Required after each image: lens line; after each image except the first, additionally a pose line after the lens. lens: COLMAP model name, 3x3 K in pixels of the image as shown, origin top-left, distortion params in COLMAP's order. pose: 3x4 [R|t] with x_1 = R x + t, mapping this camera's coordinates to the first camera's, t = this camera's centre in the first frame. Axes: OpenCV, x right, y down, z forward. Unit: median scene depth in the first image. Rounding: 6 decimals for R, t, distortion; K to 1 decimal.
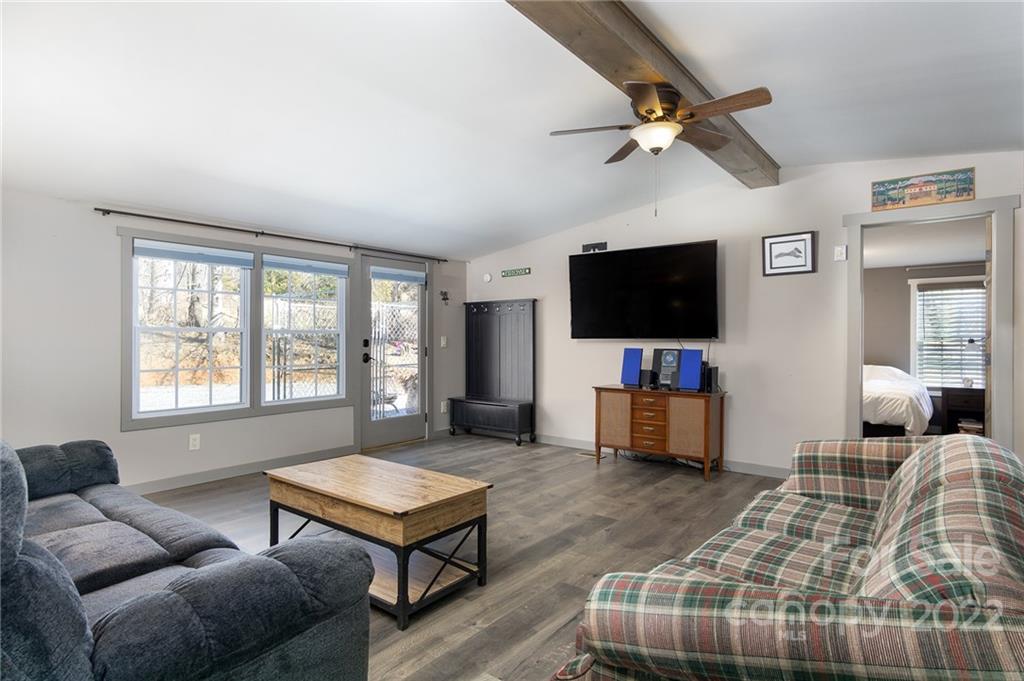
lens RADIAL K [[542.0, 0, 512.0], [0, 542.0, 340.5], [0, 0, 1]] dist [0.004127, 0.000572]
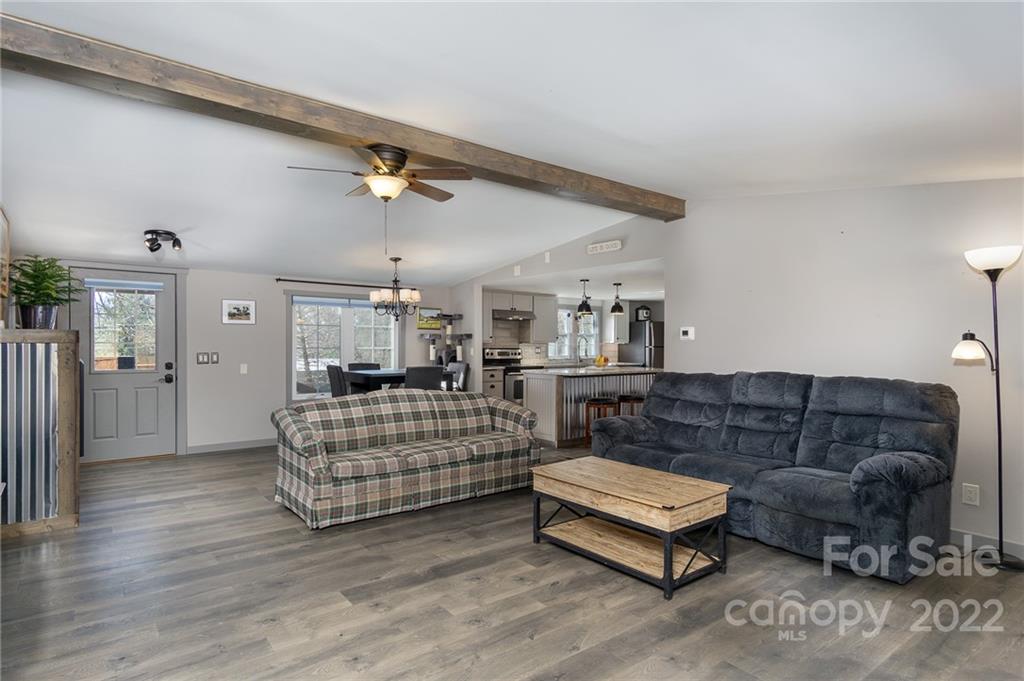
lens RADIAL K [[555.6, 0, 512.9], [0, 555.6, 353.8], [0, 0, 1]] dist [0.021731, 0.000307]
pose [[-0.970552, -0.010647, 0.240658, -0.190698], [-0.005334, 0.999728, 0.022720, -0.028675], [-0.240834, 0.020767, -0.970344, 1.367103]]
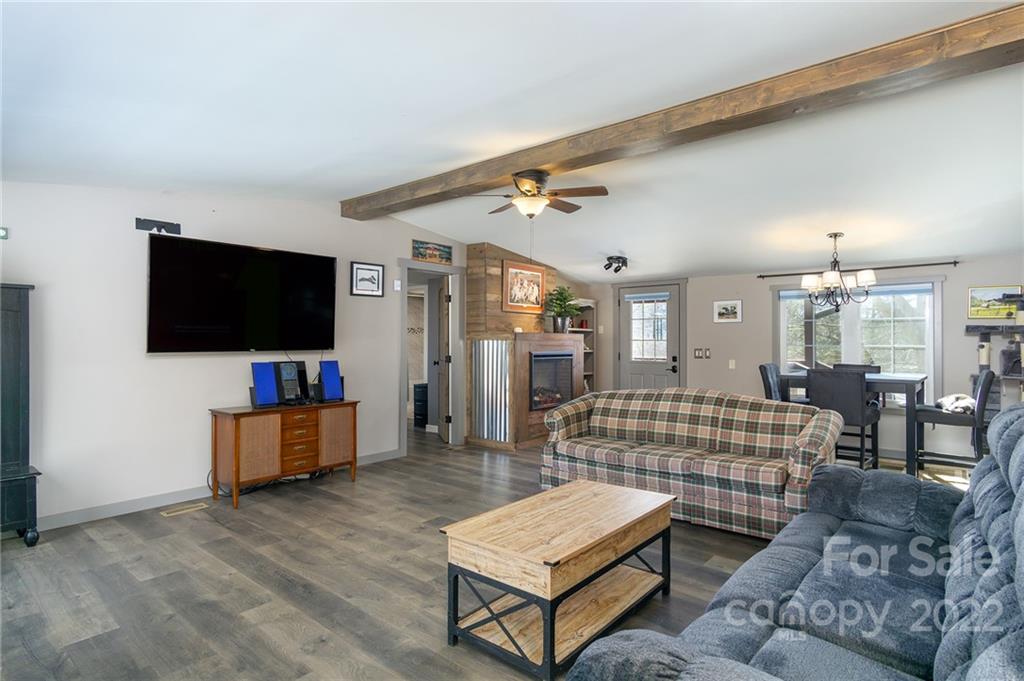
lens RADIAL K [[542.0, 0, 512.0], [0, 542.0, 340.5], [0, 0, 1]] dist [0.004127, 0.000572]
pose [[0.034466, -0.003525, 0.999400, -0.718577], [0.003011, 0.999990, 0.003423, -0.025728], [-0.999401, 0.002891, 0.034476, 0.646889]]
